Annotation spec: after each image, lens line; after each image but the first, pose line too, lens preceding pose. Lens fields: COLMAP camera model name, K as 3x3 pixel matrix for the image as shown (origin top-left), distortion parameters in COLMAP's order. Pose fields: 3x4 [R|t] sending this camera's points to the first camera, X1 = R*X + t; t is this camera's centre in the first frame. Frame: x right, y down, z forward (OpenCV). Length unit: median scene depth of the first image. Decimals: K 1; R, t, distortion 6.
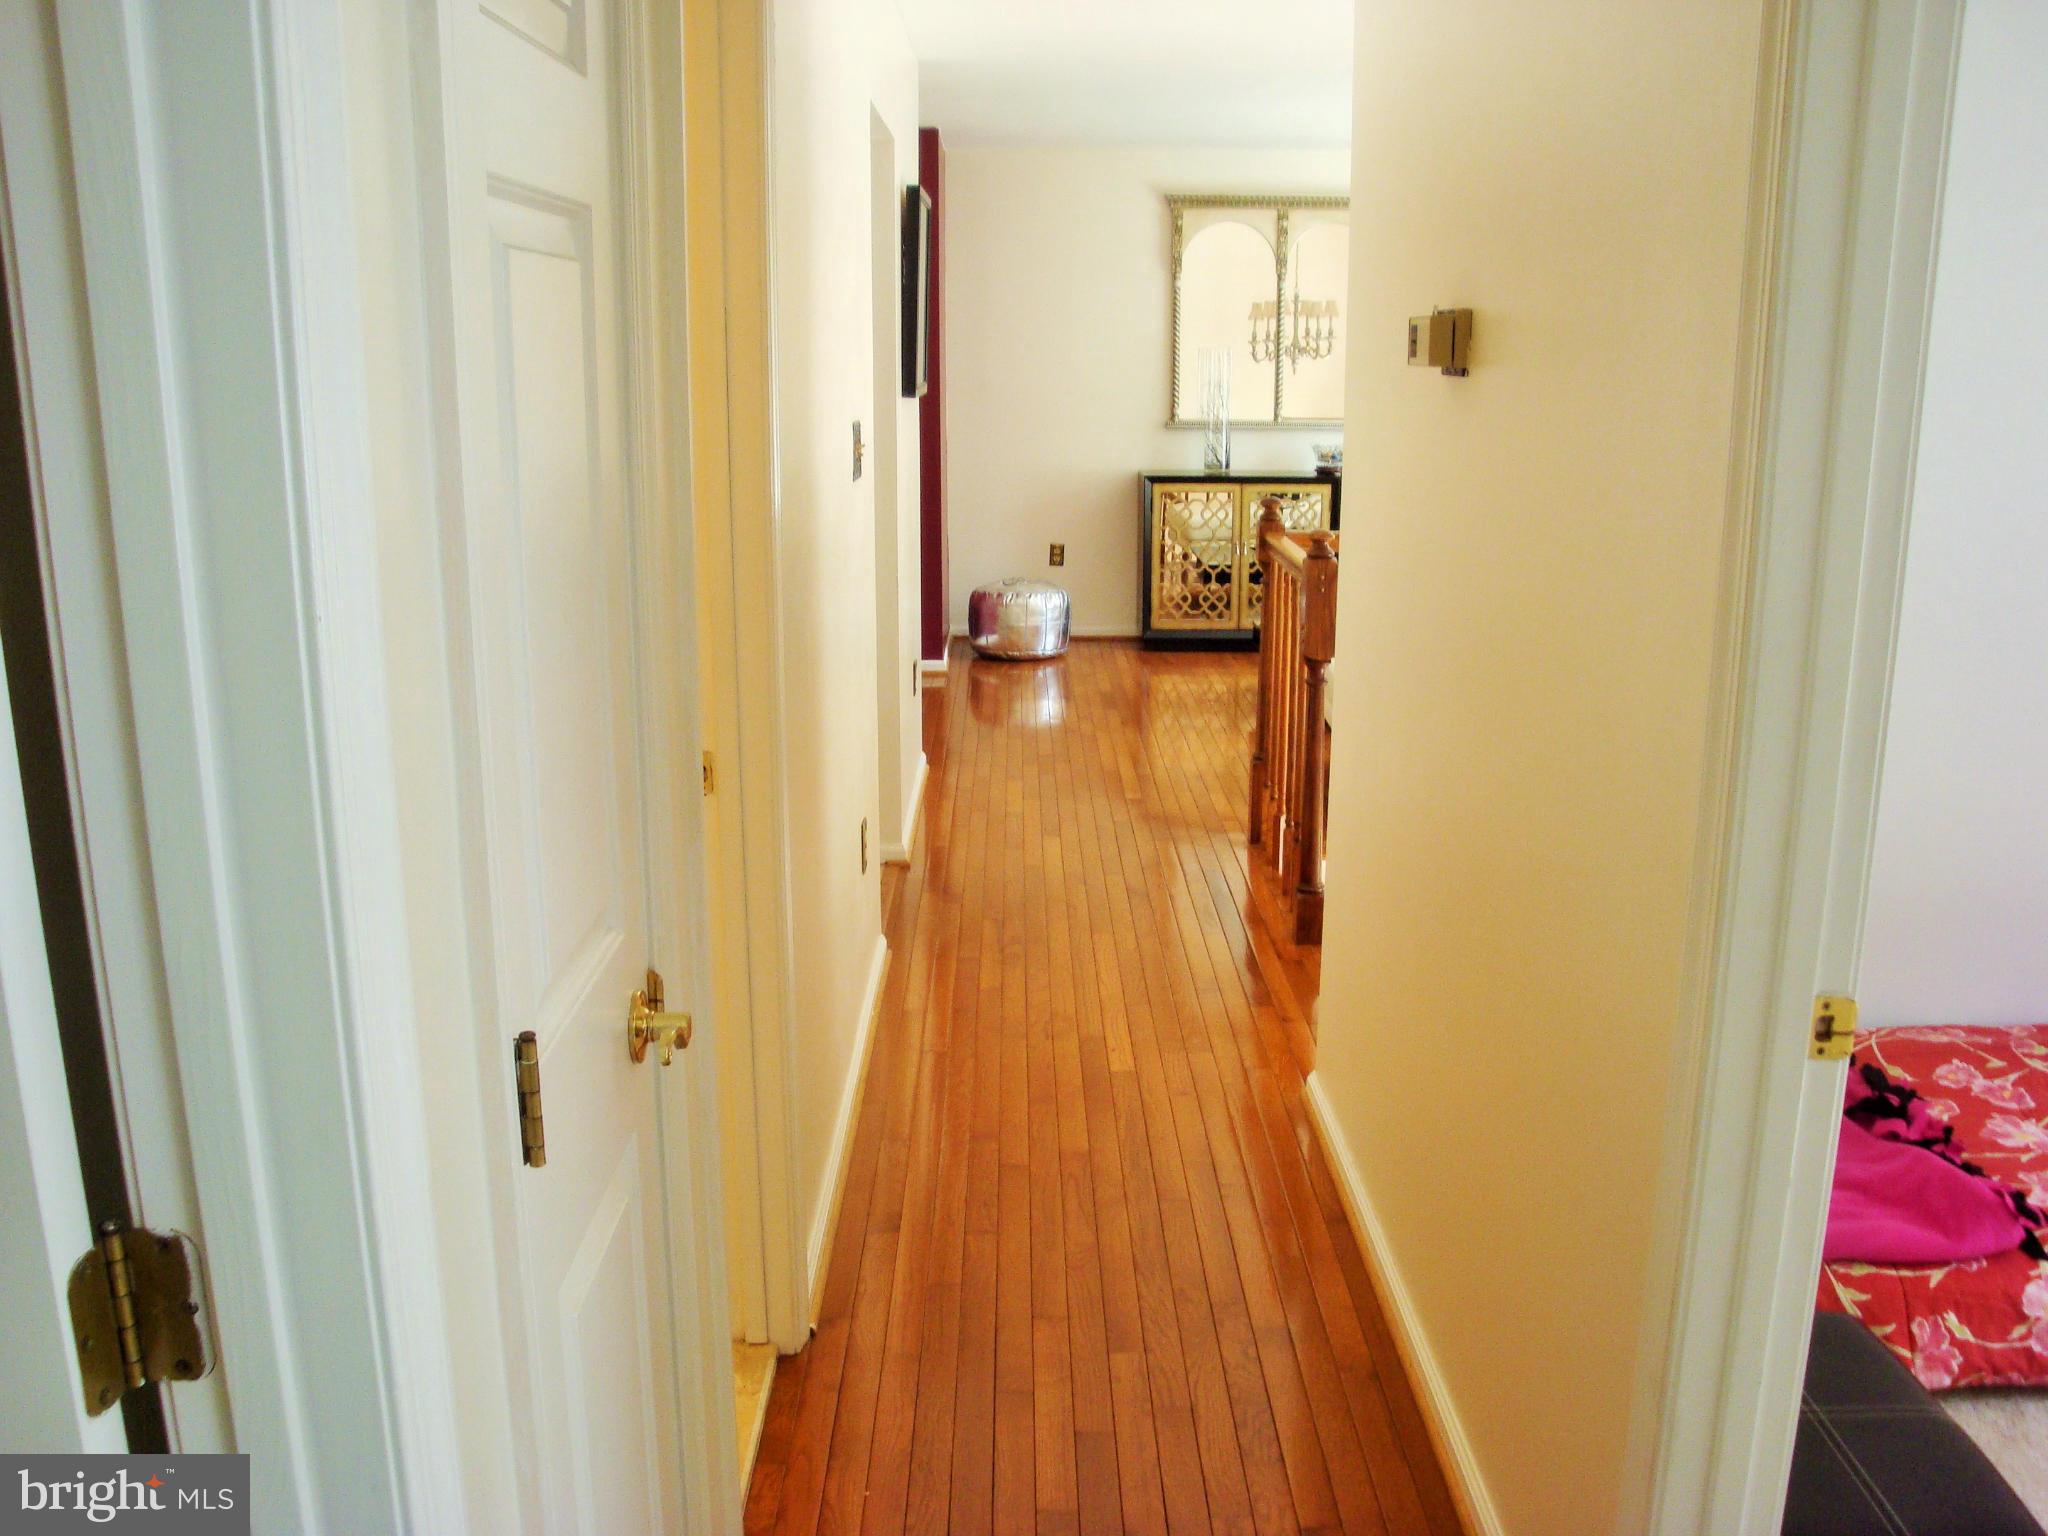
lens RADIAL K [[1781.1, 0, 1020.5], [0, 1781.1, 777.6], [0, 0, 1]] dist [-0.159535, 0.104543]
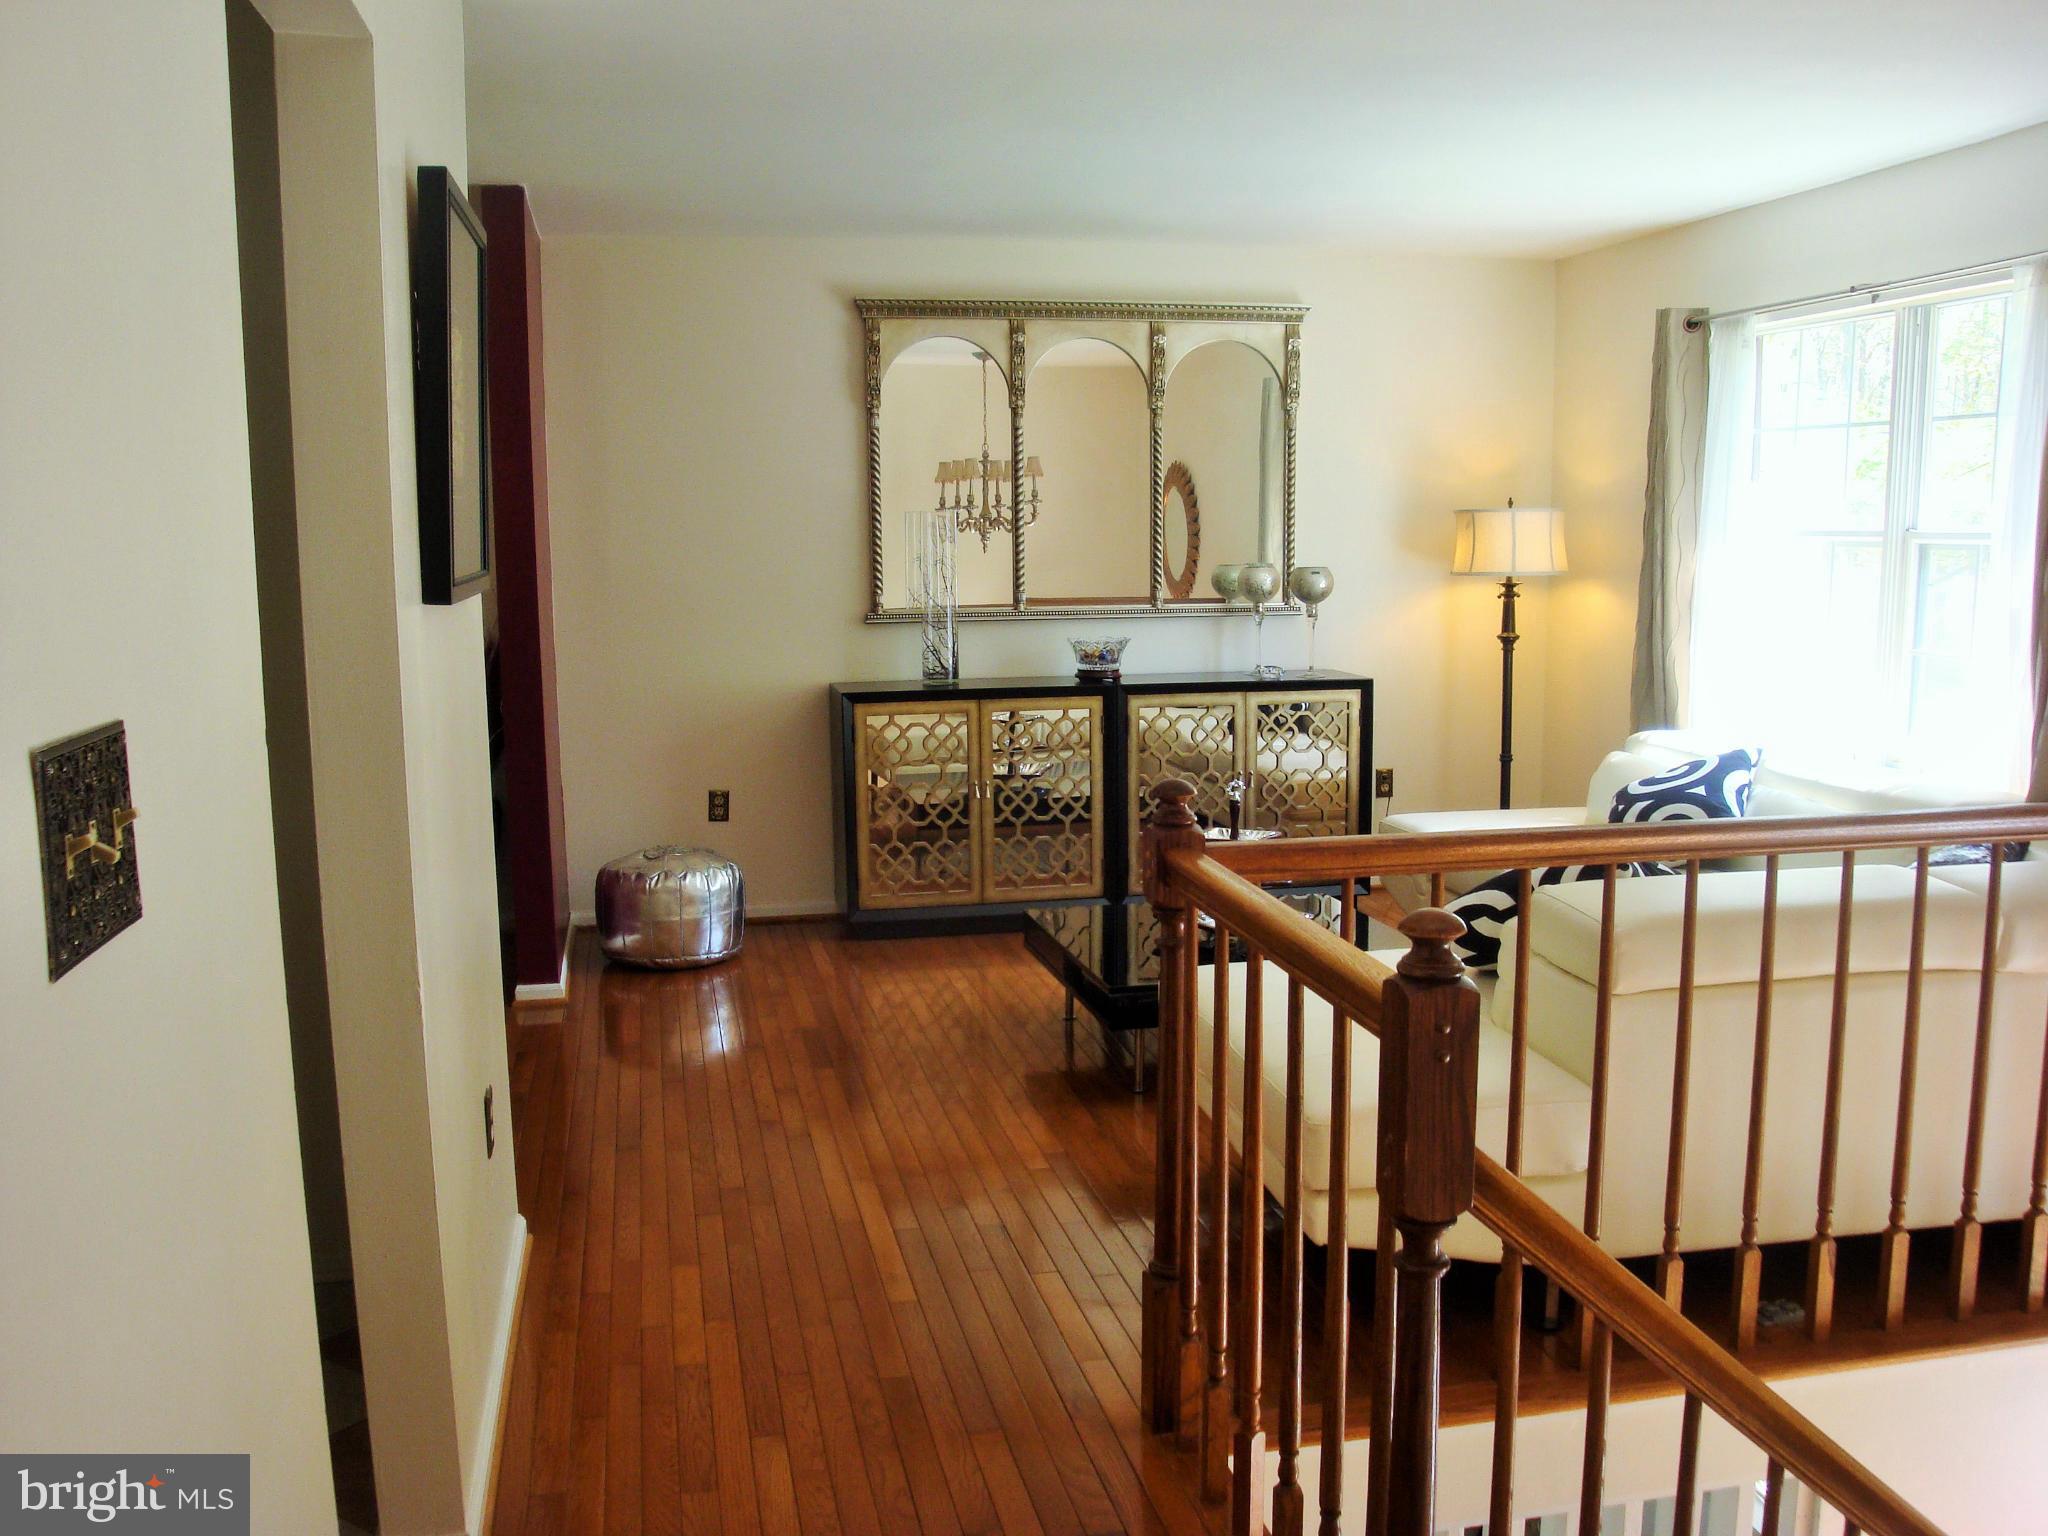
lens RADIAL K [[1781.1, 0, 1030.9], [0, 1781.1, 816.0], [0, 0, 1]] dist [-0.159535, 0.104543]
pose [[0.977996, -0.043886, 0.203956, -0.002236], [0.059231, 0.995804, -0.069751, -0.067662], [-0.200039, 0.080297, 0.976492, 0.299456]]
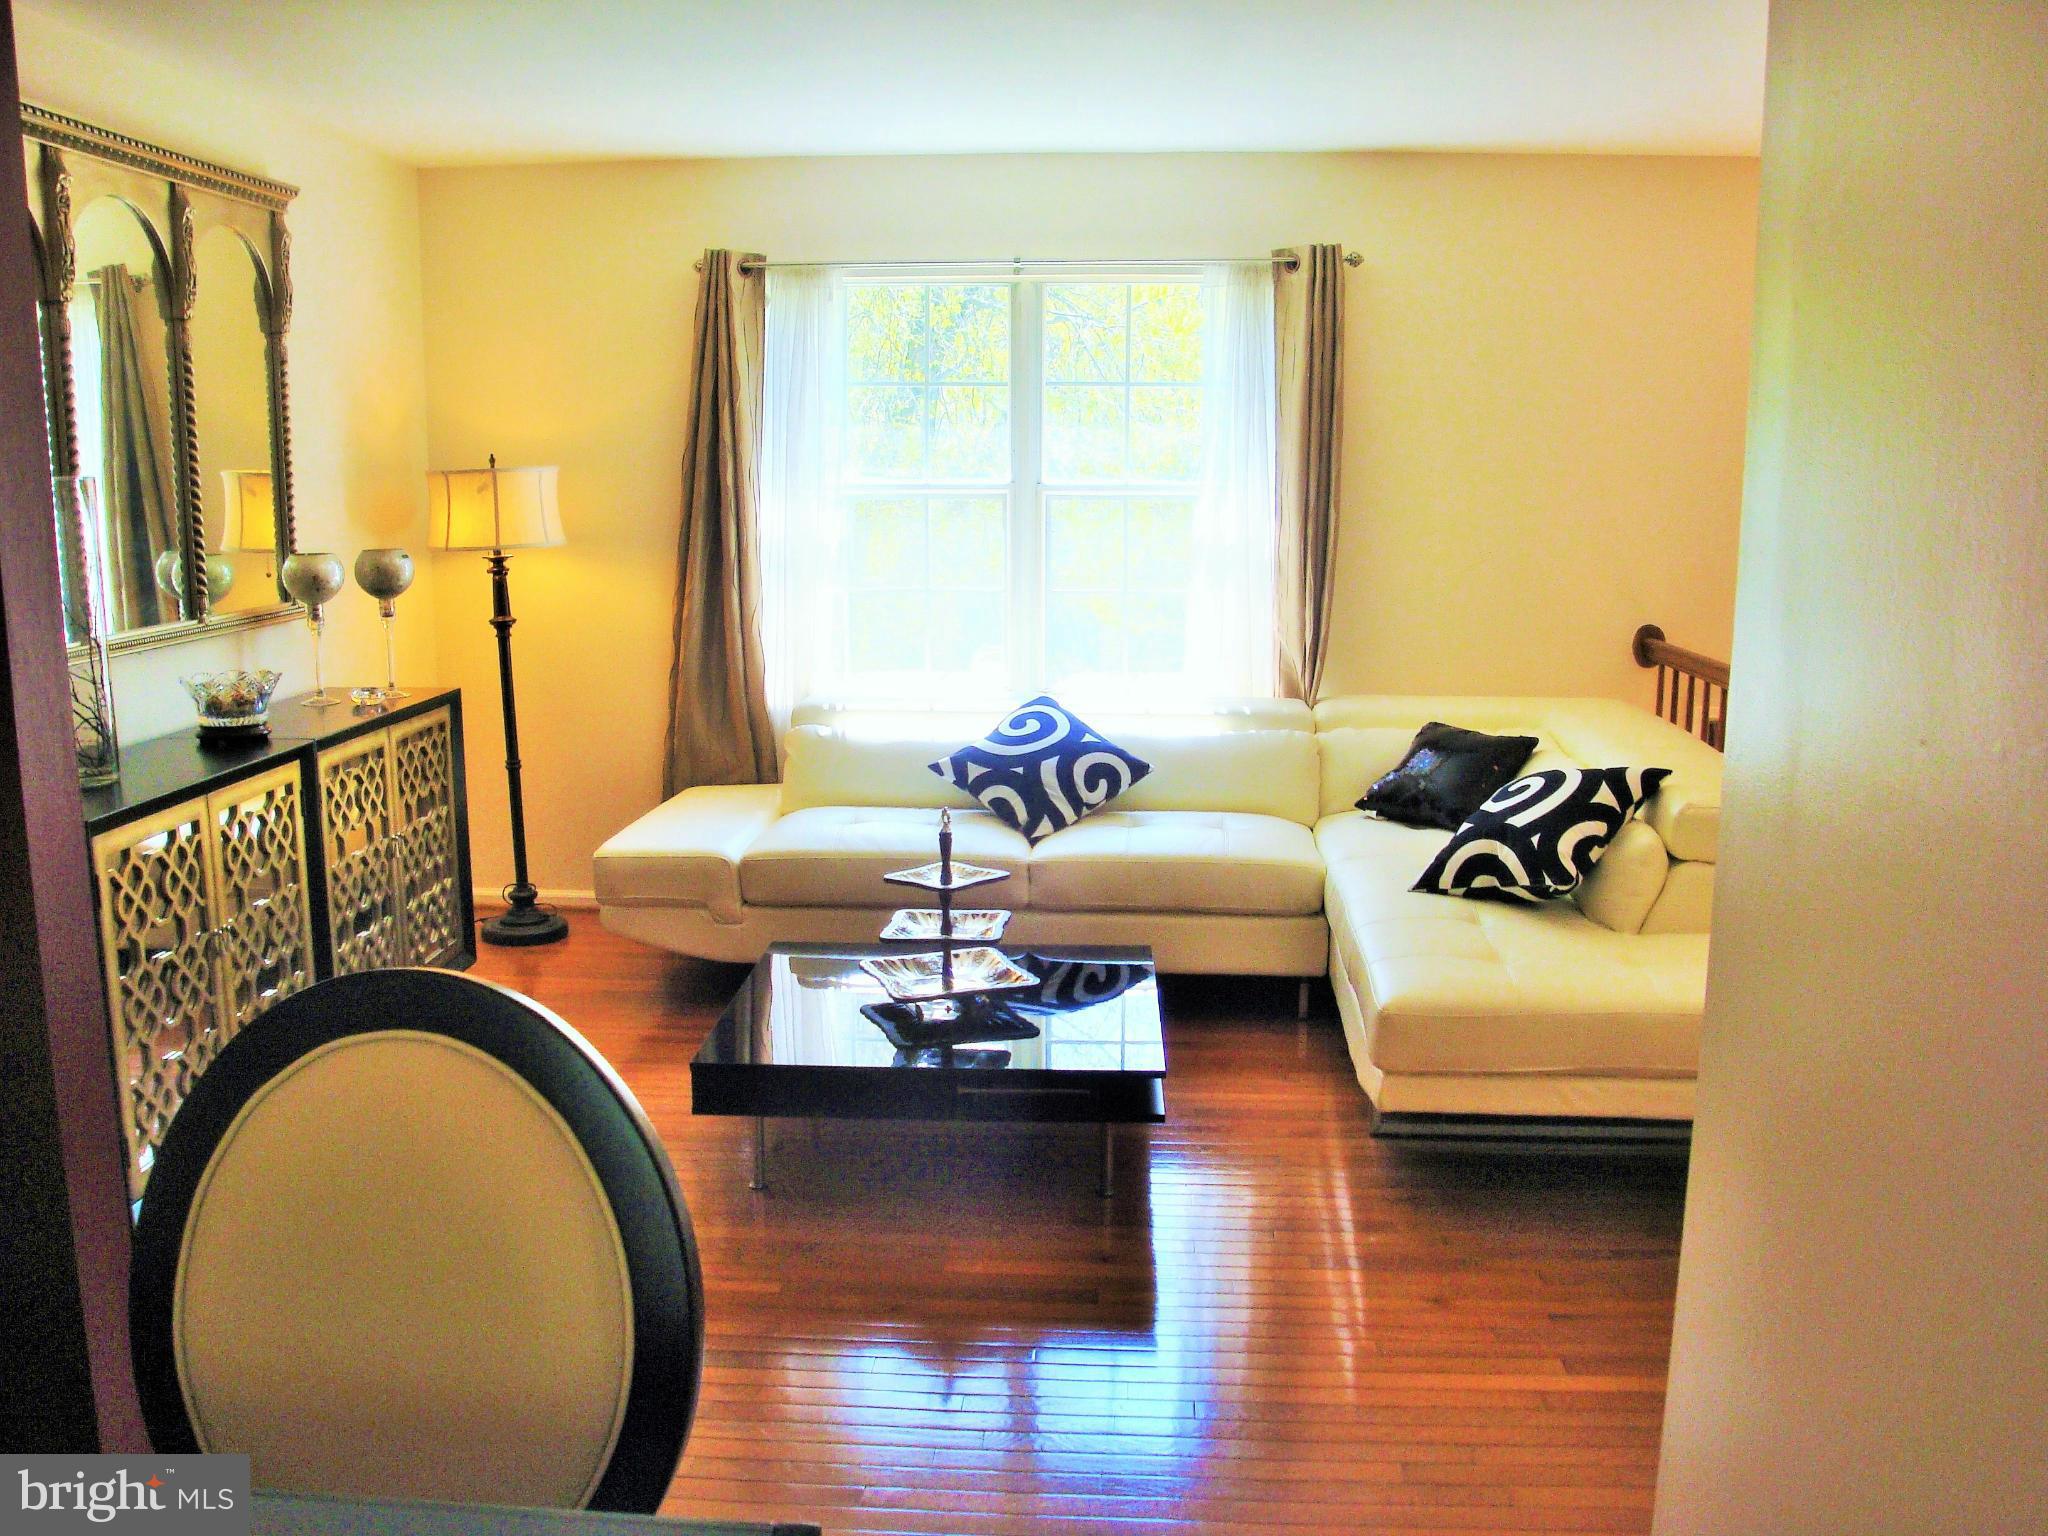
lens RADIAL K [[1781.1, 0, 1024.3], [0, 1781.1, 774.1], [0, 0, 1]] dist [-0.159535, 0.104543]
pose [[0.078292, -0.174371, 0.981563, -0.258054], [0.237659, 0.959463, 0.151489, -0.183419], [-0.968188, 0.221416, 0.116559, 0.748705]]
